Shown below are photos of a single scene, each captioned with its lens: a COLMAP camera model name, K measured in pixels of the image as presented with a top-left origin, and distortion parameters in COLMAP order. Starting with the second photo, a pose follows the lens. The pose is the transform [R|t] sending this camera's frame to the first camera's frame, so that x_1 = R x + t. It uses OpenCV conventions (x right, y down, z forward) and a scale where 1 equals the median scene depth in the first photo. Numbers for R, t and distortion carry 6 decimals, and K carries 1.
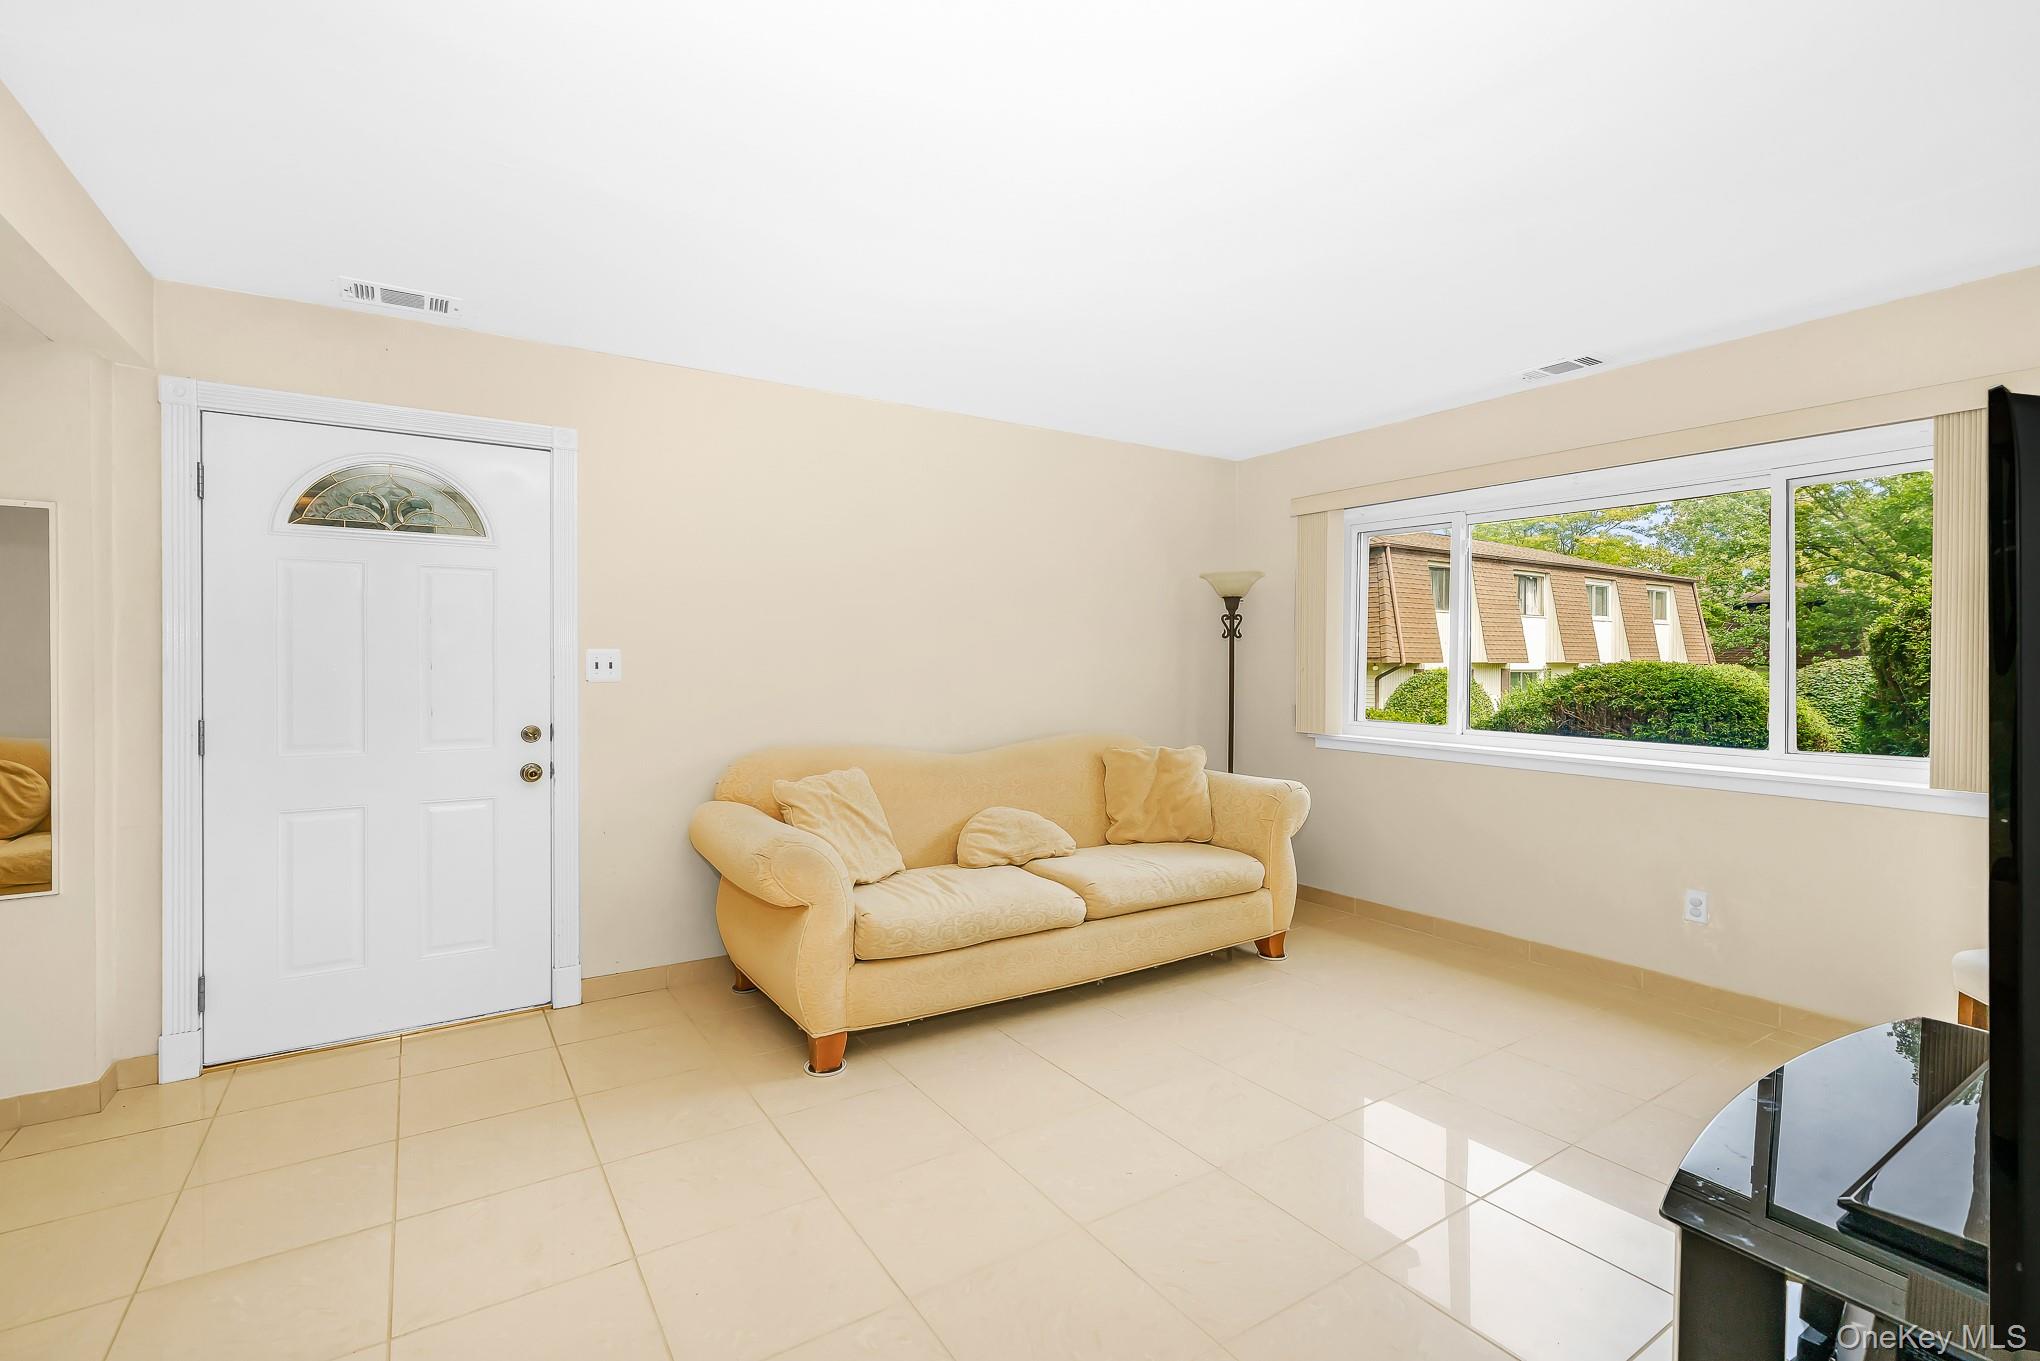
lens RADIAL K [[922.9, 0, 1025.5], [0, 922.9, 676.3], [0, 0, 1]] dist [0.002212, 0.000079]
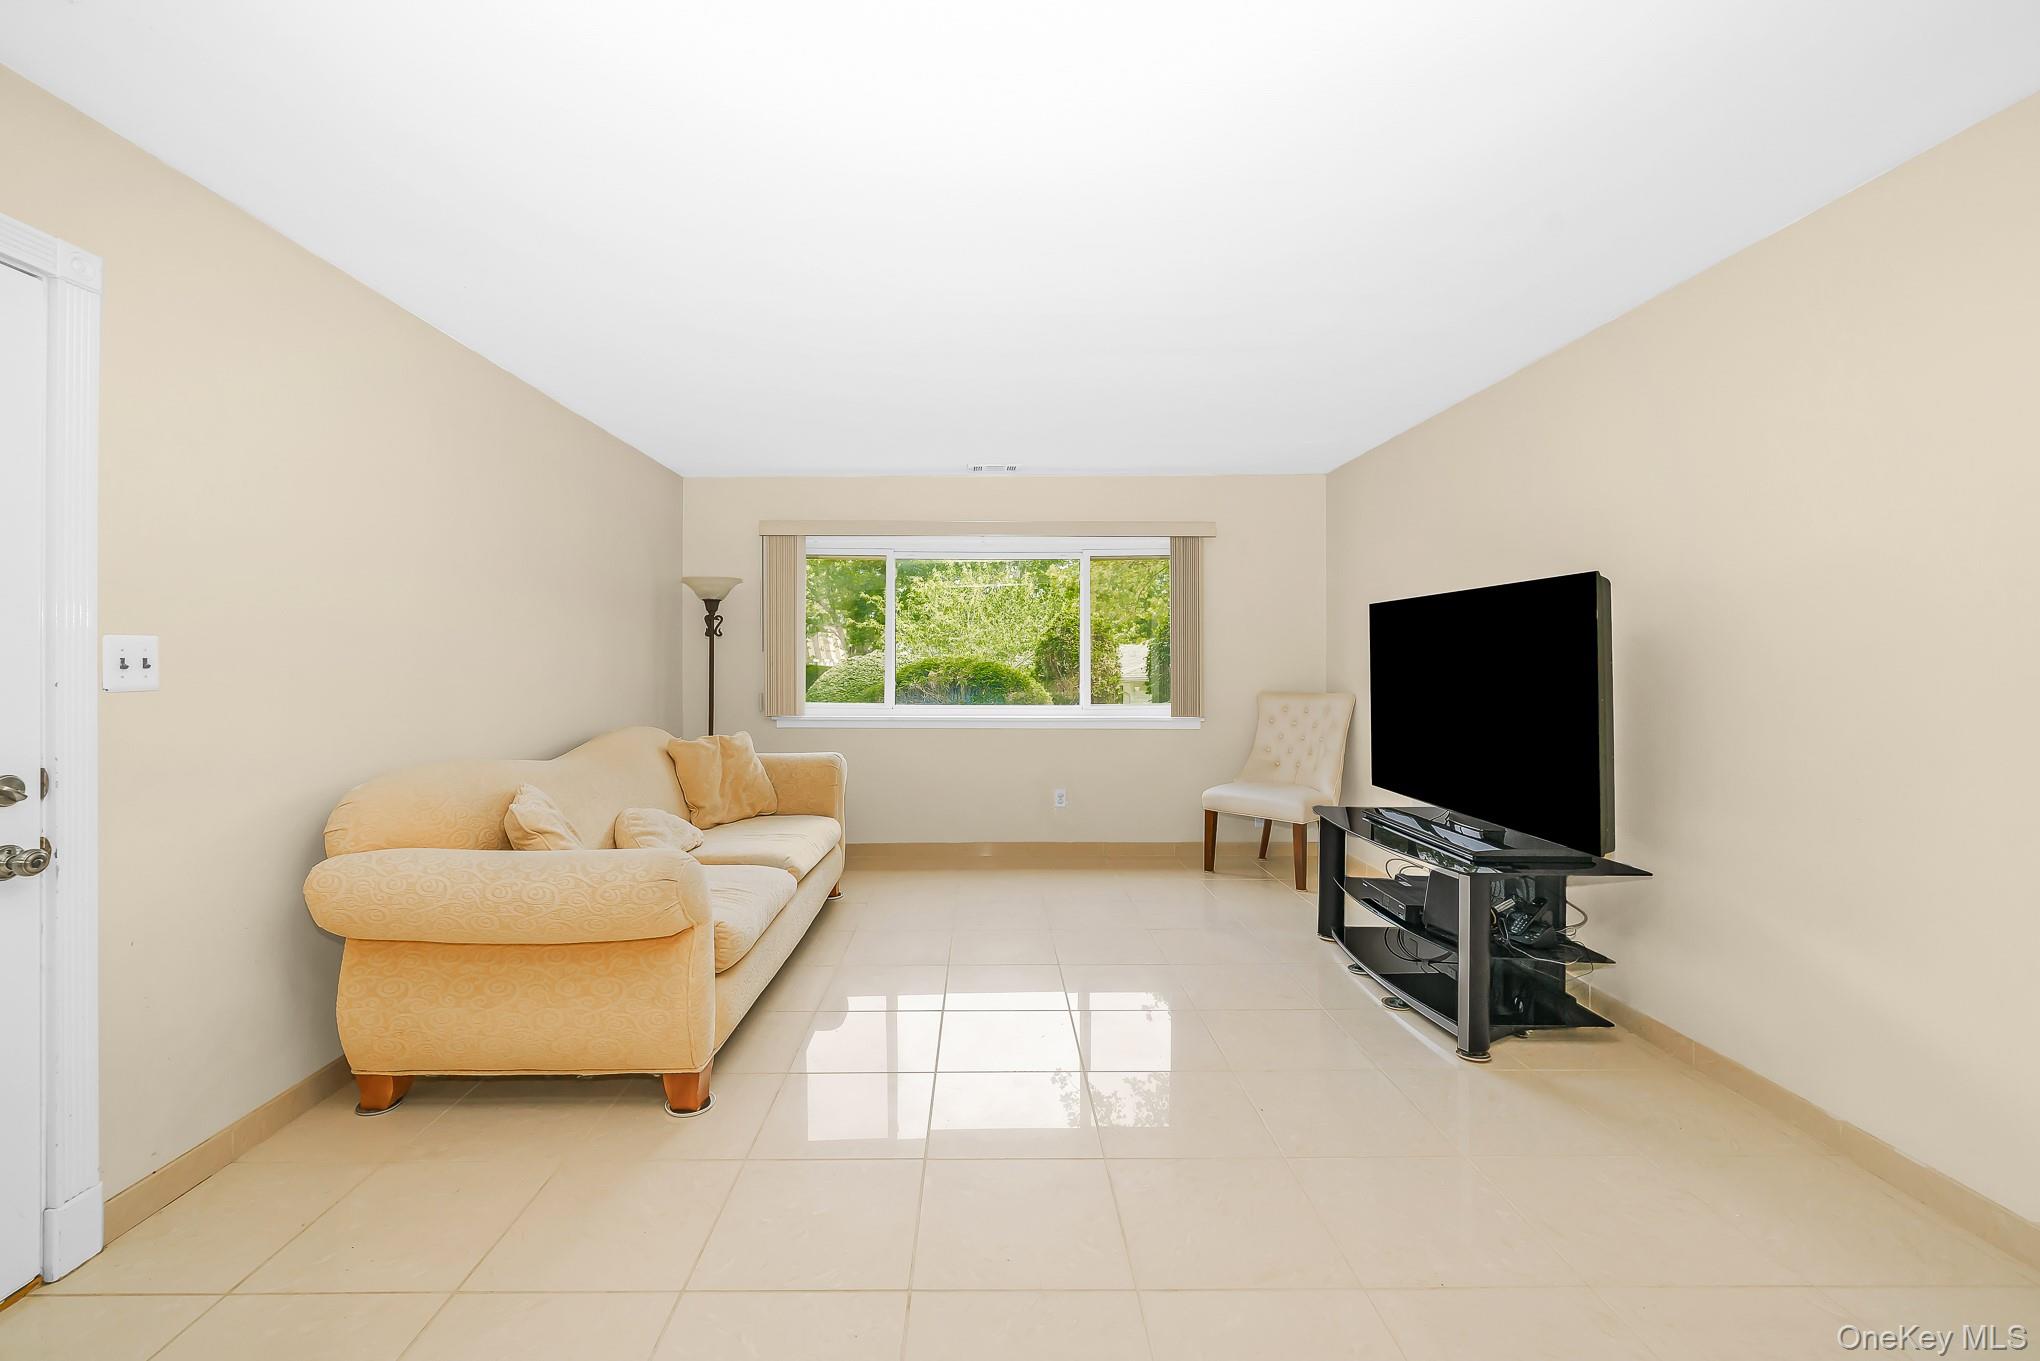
lens RADIAL K [[797.1, 0, 978.1], [0, 797.1, 680.8], [0, 0, 1]] dist [-0.001916, -0.000070]
pose [[0.571673, -0.024907, 0.820103, -0.544629], [0.015079, 0.999689, 0.019850, -0.002719], [-0.820343, 0.001019, 0.571871, 0.252311]]
